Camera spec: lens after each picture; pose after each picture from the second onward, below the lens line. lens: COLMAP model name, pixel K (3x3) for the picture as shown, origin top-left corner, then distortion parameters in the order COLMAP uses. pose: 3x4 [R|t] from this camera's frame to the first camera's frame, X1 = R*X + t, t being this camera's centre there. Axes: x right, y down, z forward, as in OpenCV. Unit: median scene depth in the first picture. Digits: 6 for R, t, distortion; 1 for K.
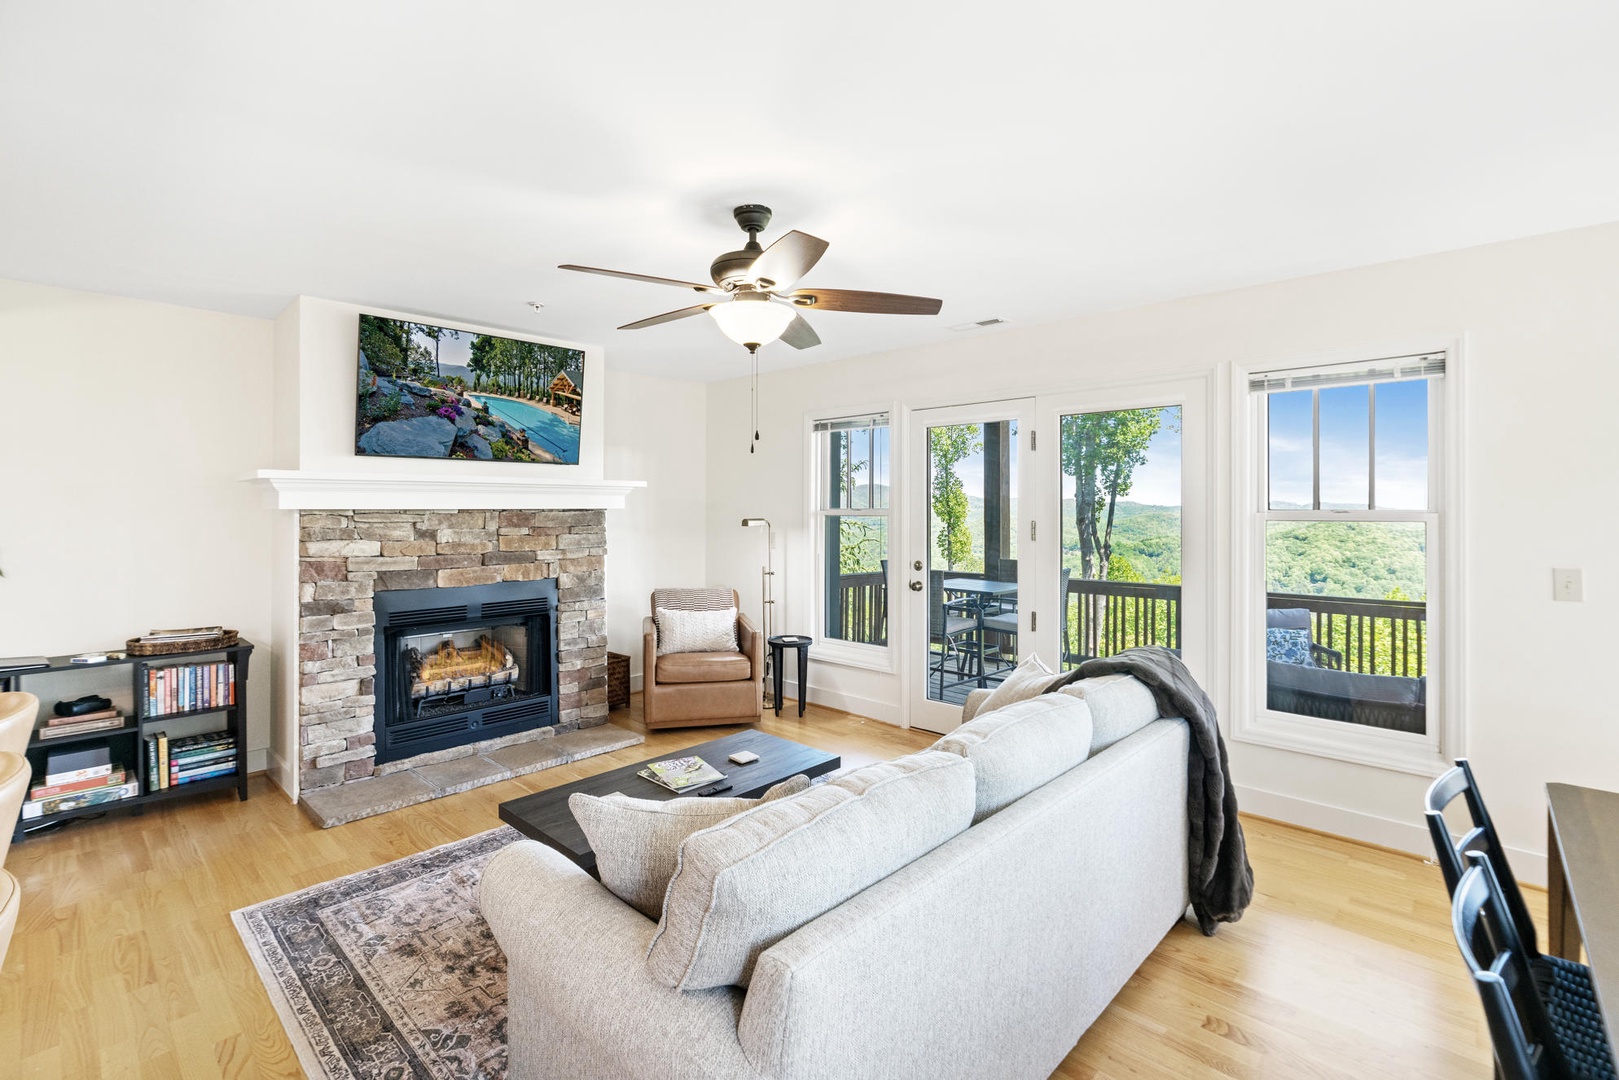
lens RADIAL K [[728.1, 0, 807.5], [0, 728.1, 505.6], [0, 0, 1]] dist [-0.001364, -0.000534]
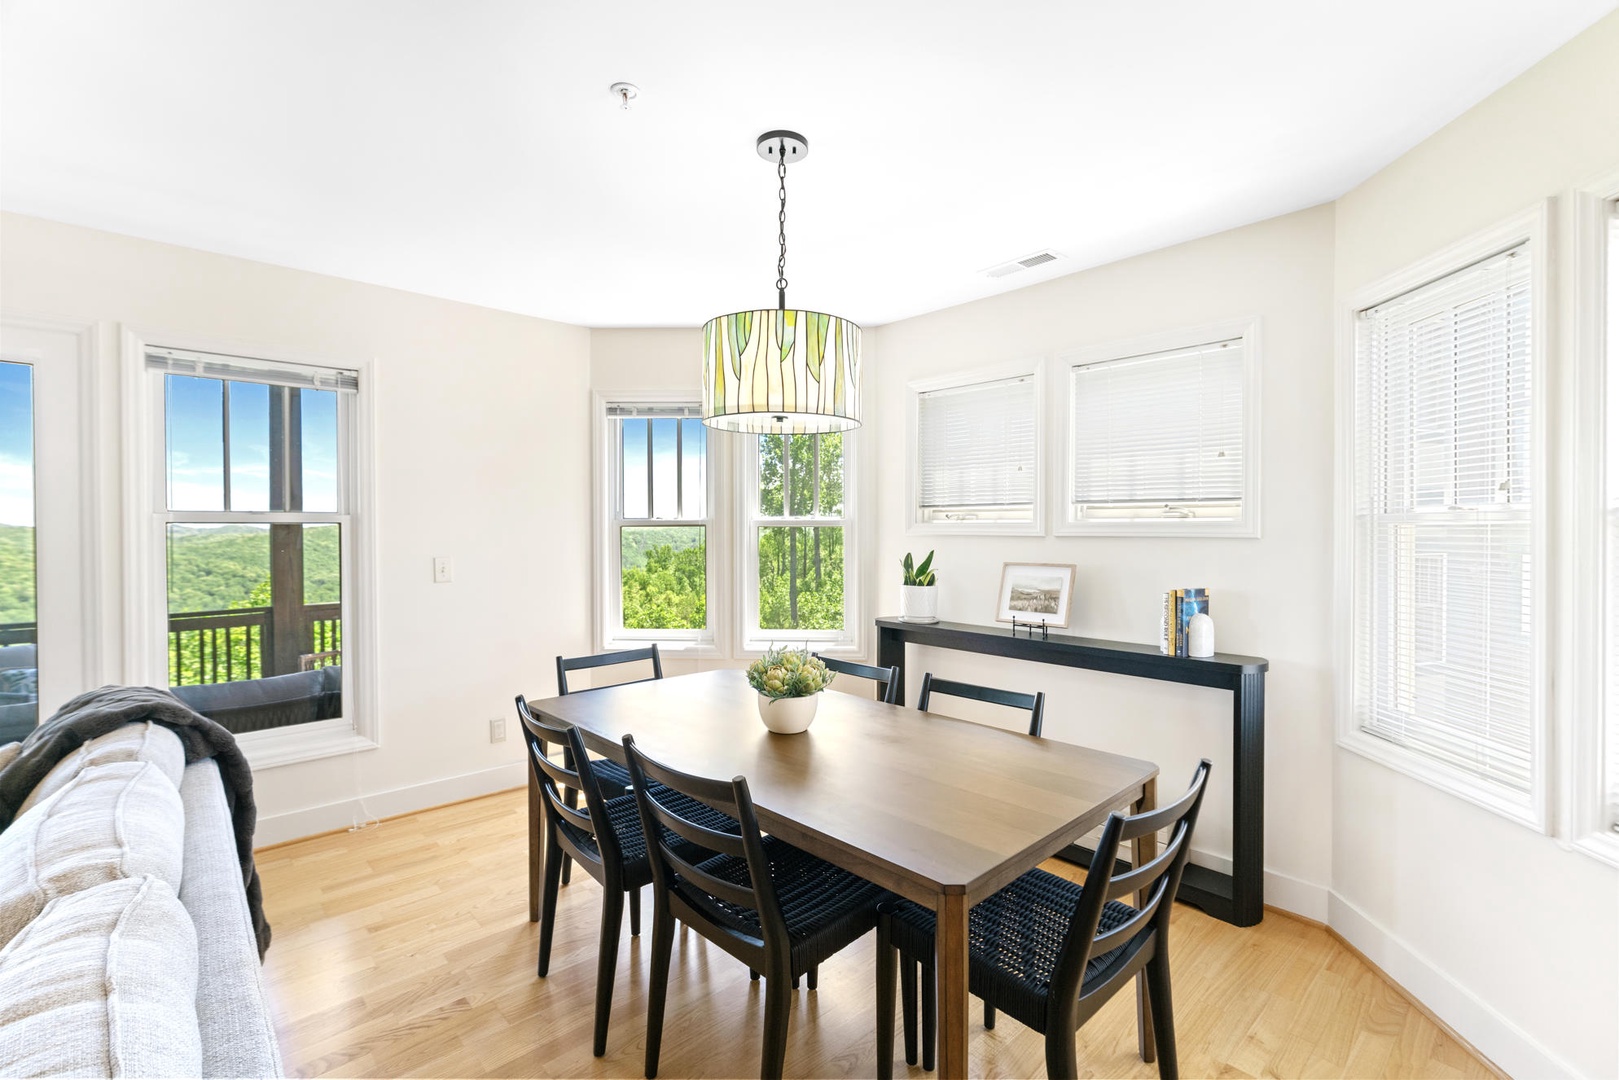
lens RADIAL K [[728.1, 0, 833.7], [0, 728.1, 539.2], [0, 0, 1]] dist [-0.001364, -0.000534]
pose [[0.049506, -0.017561, 0.998619, -0.150232], [-0.004072, 0.999834, 0.017784, 0.017440], [-0.998766, -0.004946, 0.049426, 0.152028]]
